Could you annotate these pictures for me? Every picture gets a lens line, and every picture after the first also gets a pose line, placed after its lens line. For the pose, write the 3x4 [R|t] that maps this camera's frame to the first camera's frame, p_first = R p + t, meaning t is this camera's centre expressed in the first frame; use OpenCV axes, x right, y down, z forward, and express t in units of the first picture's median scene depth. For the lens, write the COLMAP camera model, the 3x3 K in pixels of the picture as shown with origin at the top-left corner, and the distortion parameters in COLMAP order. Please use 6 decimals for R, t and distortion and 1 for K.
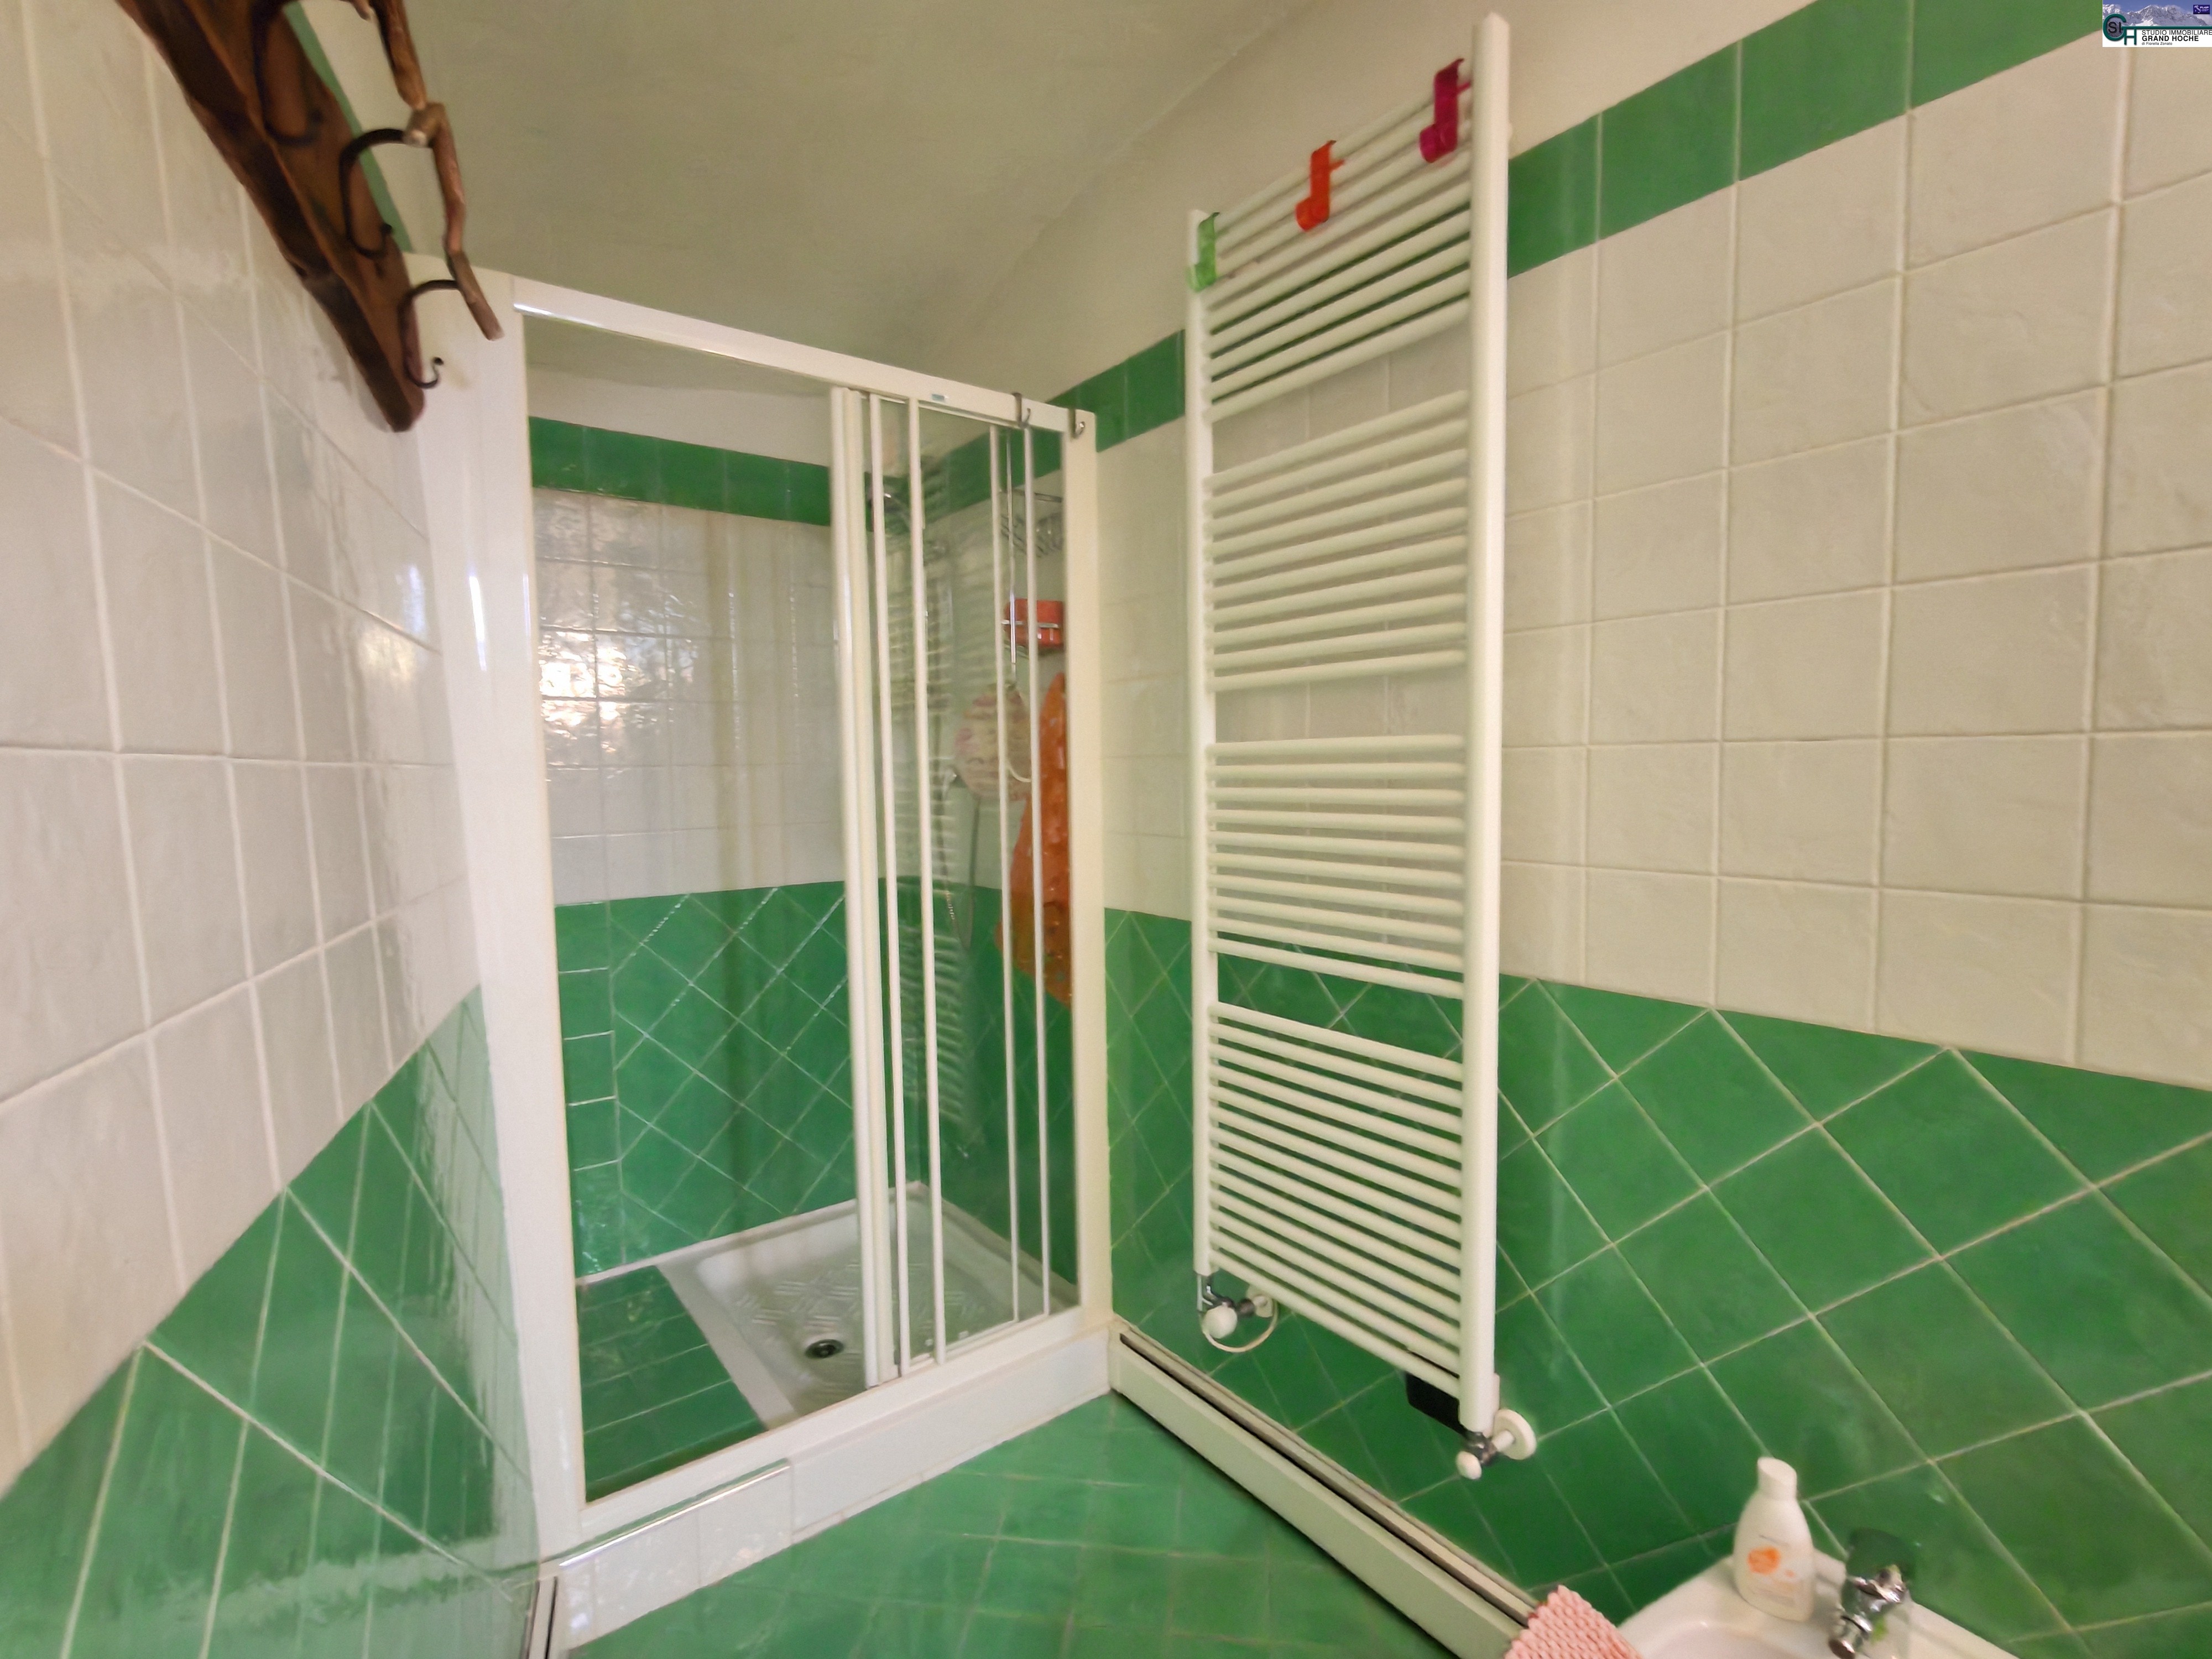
lens RADIAL K [[1058.5, 0, 1106.0], [0, 1058.5, 829.5], [0, 0, 1]] dist [0.002777, 0.000522]
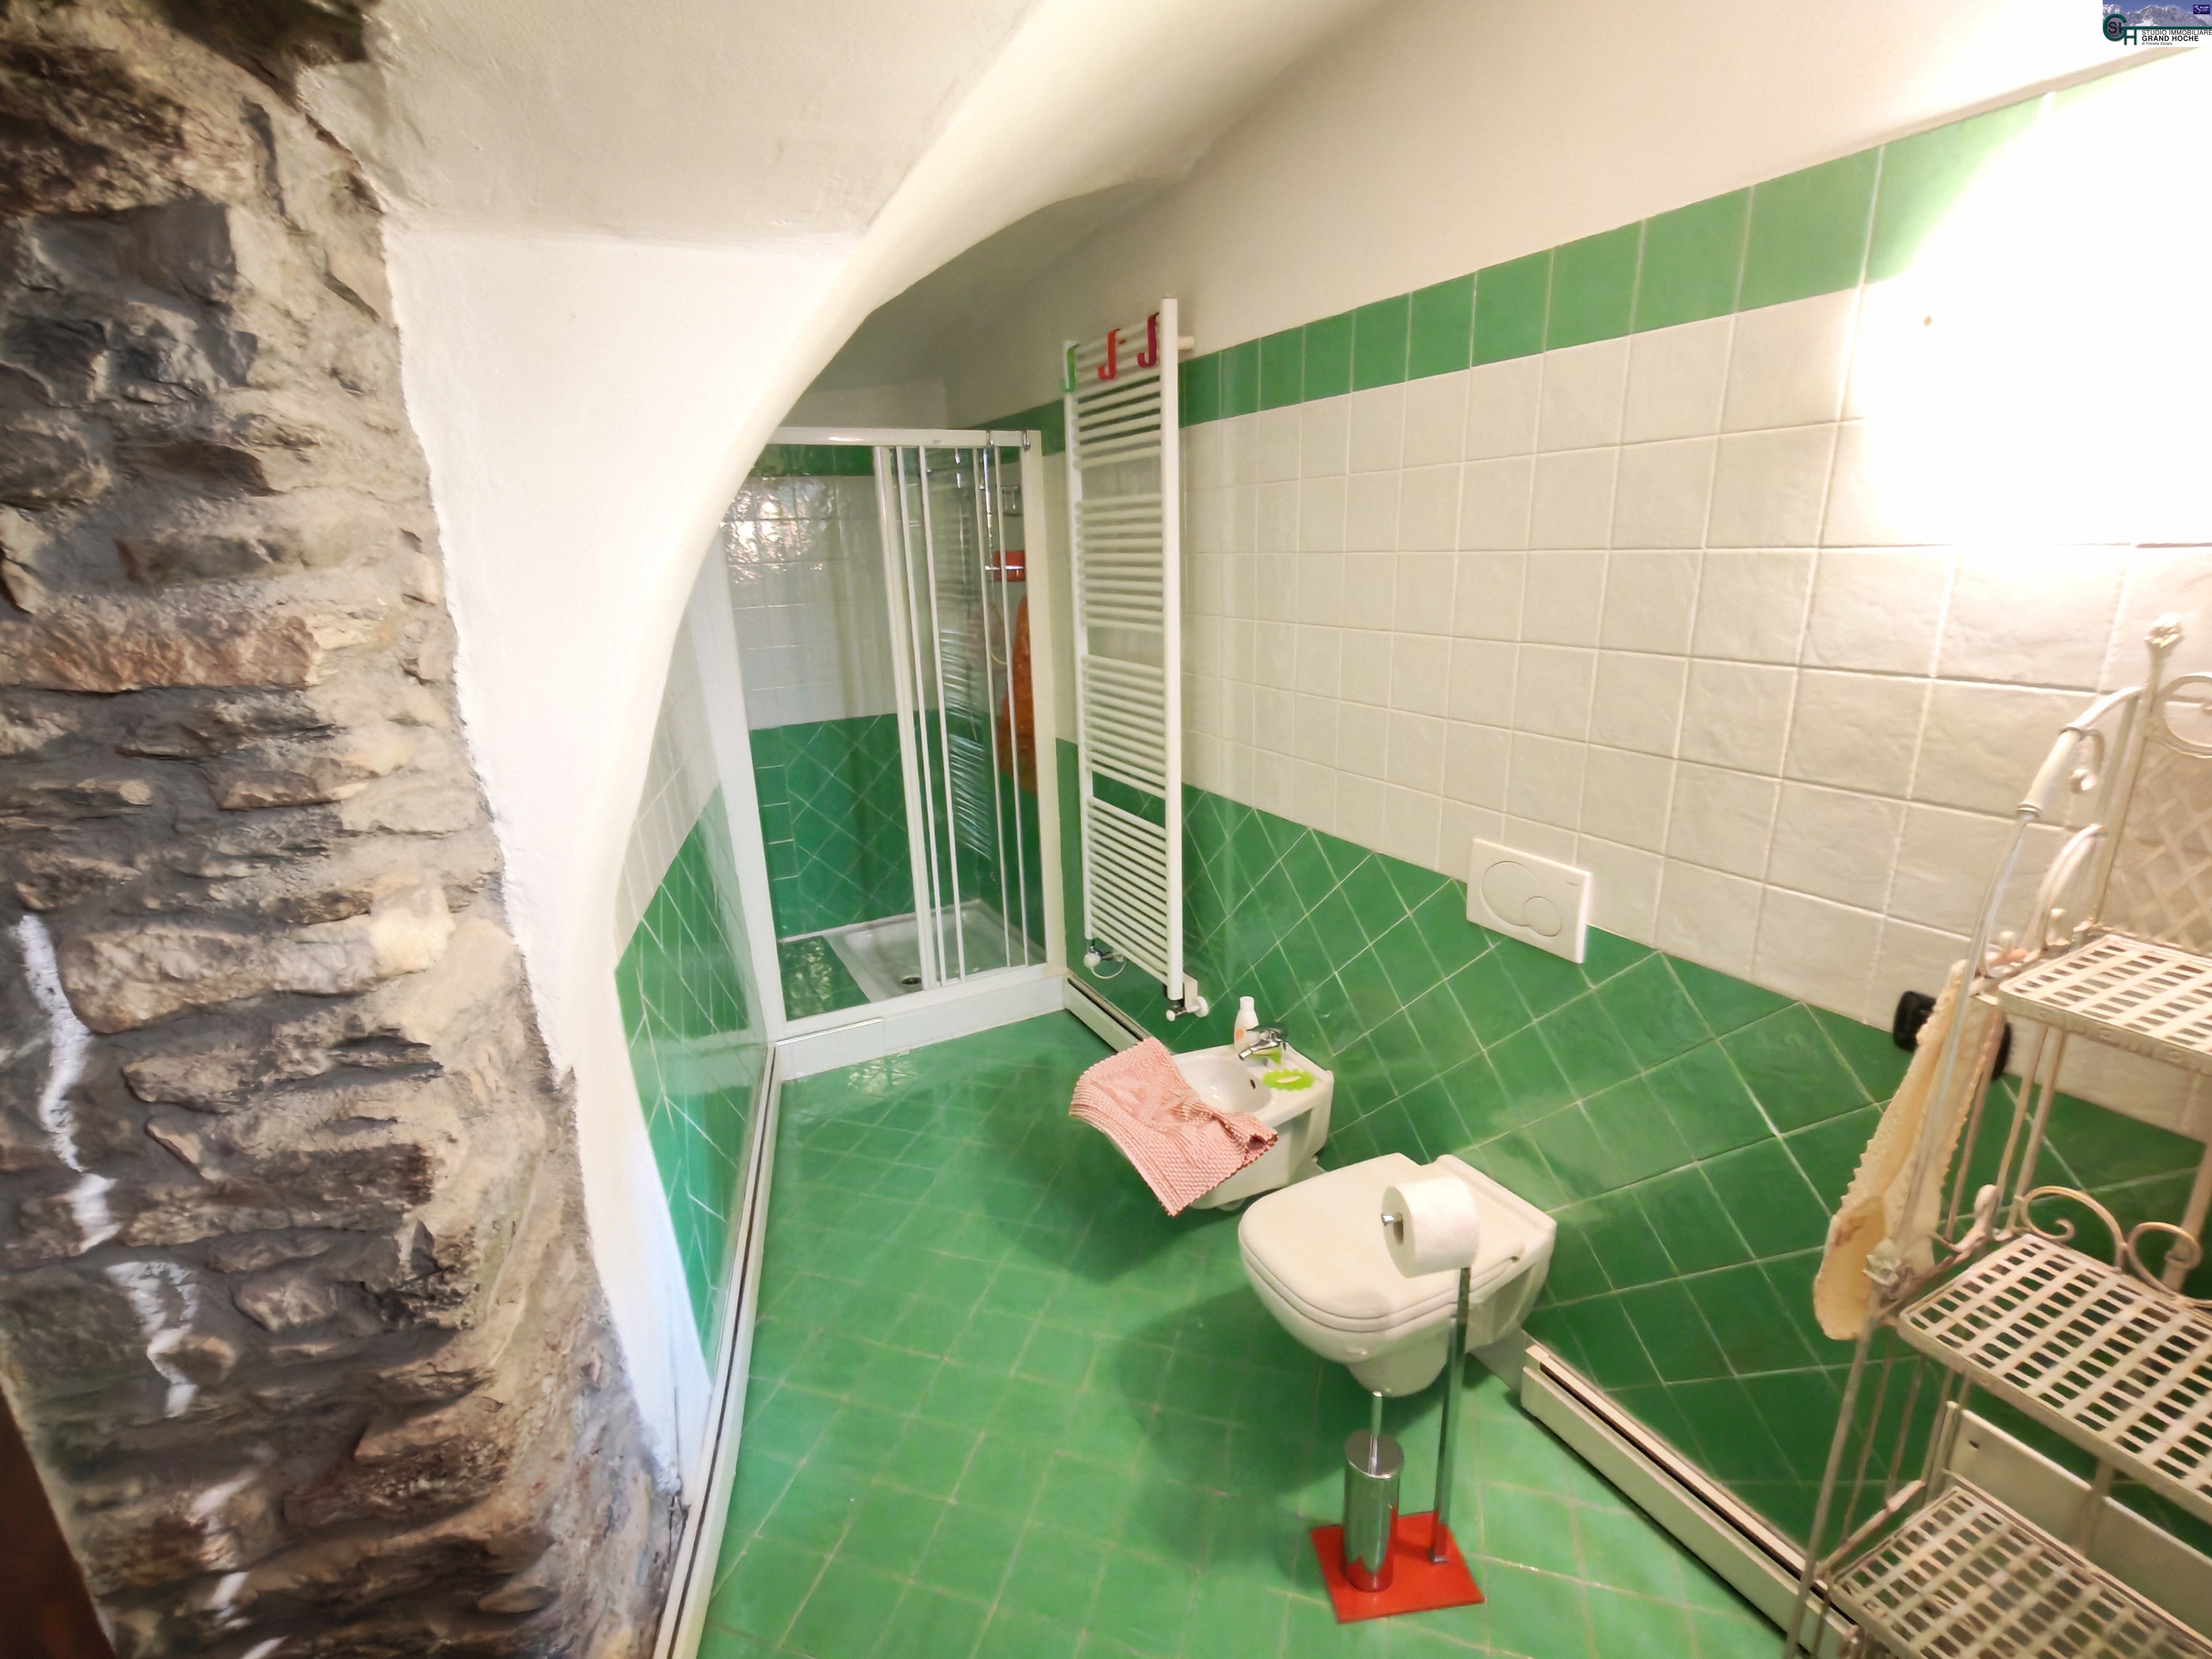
lens RADIAL K [[1000.6, 0, 1106.0], [0, 1000.6, 829.5], [0, 0, 1]] dist [-0.000512, 0.000101]
pose [[0.988653, 0.028848, -0.147424, 0.361665], [0.002464, 0.978142, 0.207924, -0.129242], [0.150200, -0.205928, 0.966971, -0.636329]]
